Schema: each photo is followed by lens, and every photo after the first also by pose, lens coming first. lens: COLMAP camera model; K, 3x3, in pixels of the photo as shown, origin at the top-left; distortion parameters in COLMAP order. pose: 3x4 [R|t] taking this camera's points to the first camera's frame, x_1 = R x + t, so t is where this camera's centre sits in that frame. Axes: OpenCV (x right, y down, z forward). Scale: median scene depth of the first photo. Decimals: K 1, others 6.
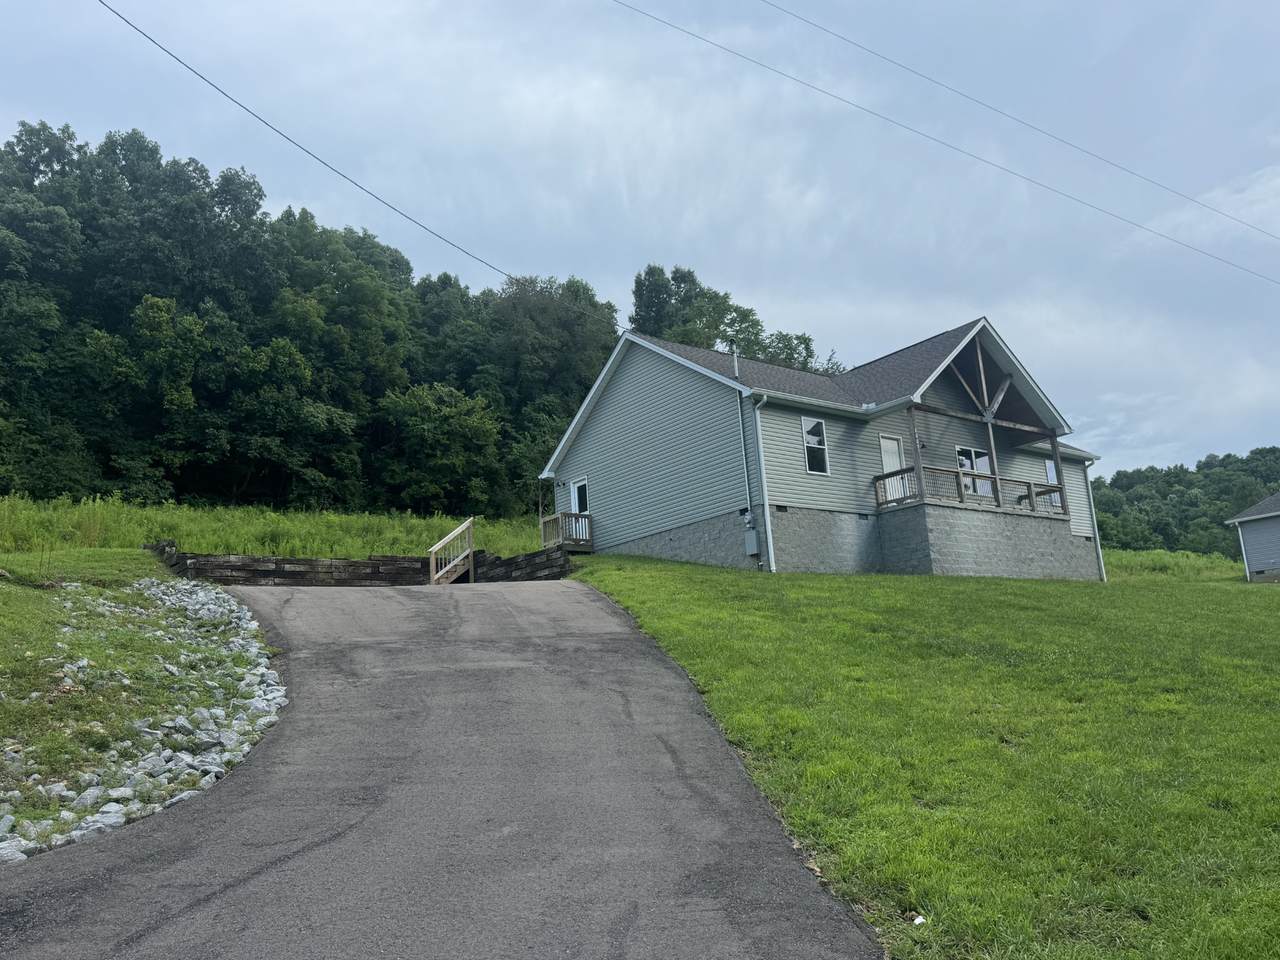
lens RADIAL K [[981.2, 0, 636.5], [0, 981.2, 495.9], [0, 0, 1]] dist [0.162214, -0.264754]
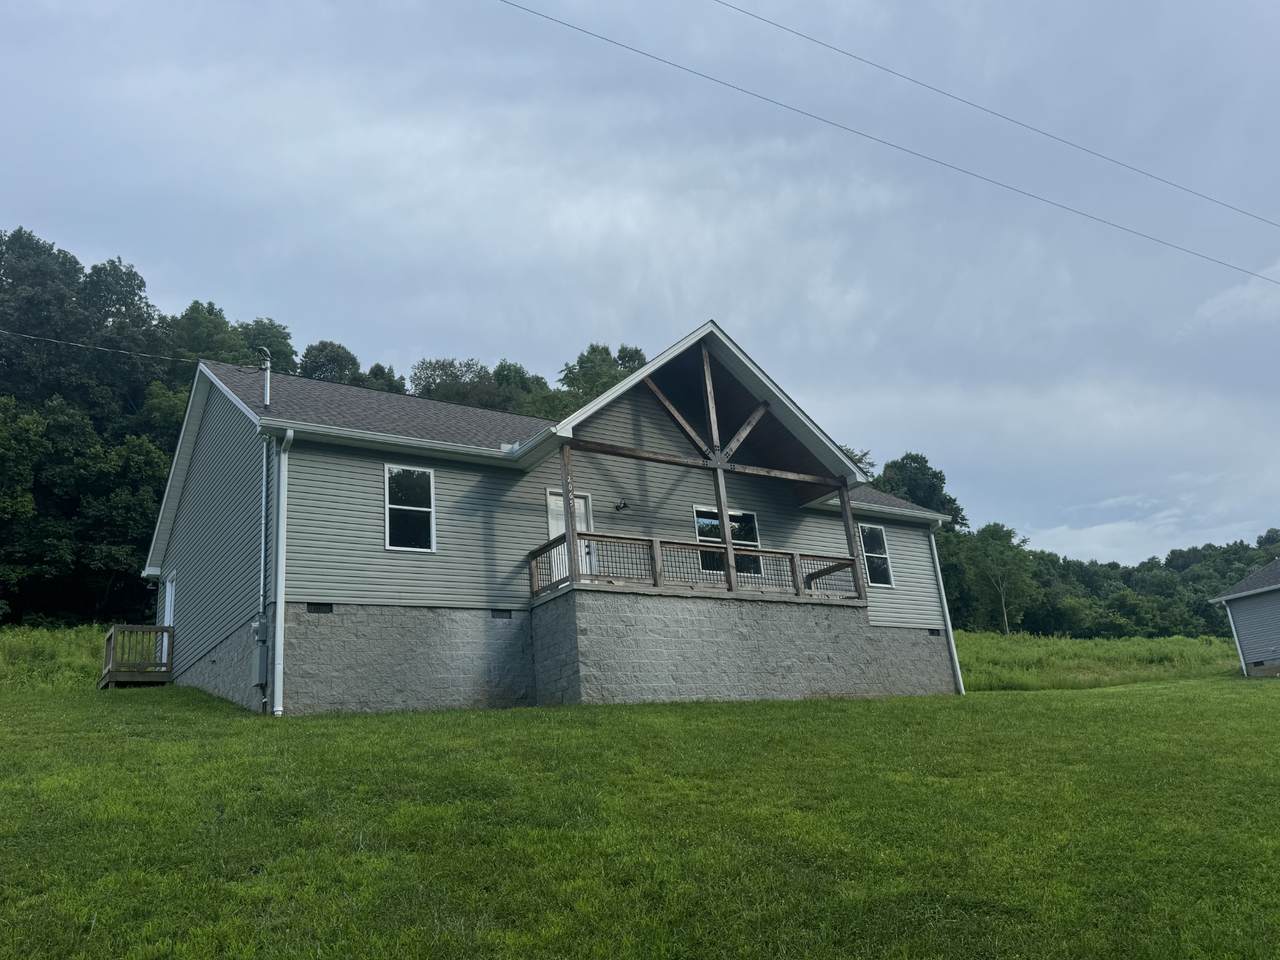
lens RADIAL K [[981.2, 0, 636.5], [0, 981.2, 495.9], [0, 0, 1]] dist [0.162214, -0.264754]
pose [[0.997689, -0.043220, -0.052427, 0.307751], [0.037749, 0.994149, -0.101205, 0.011149], [0.056494, 0.098992, 0.993483, 0.302090]]
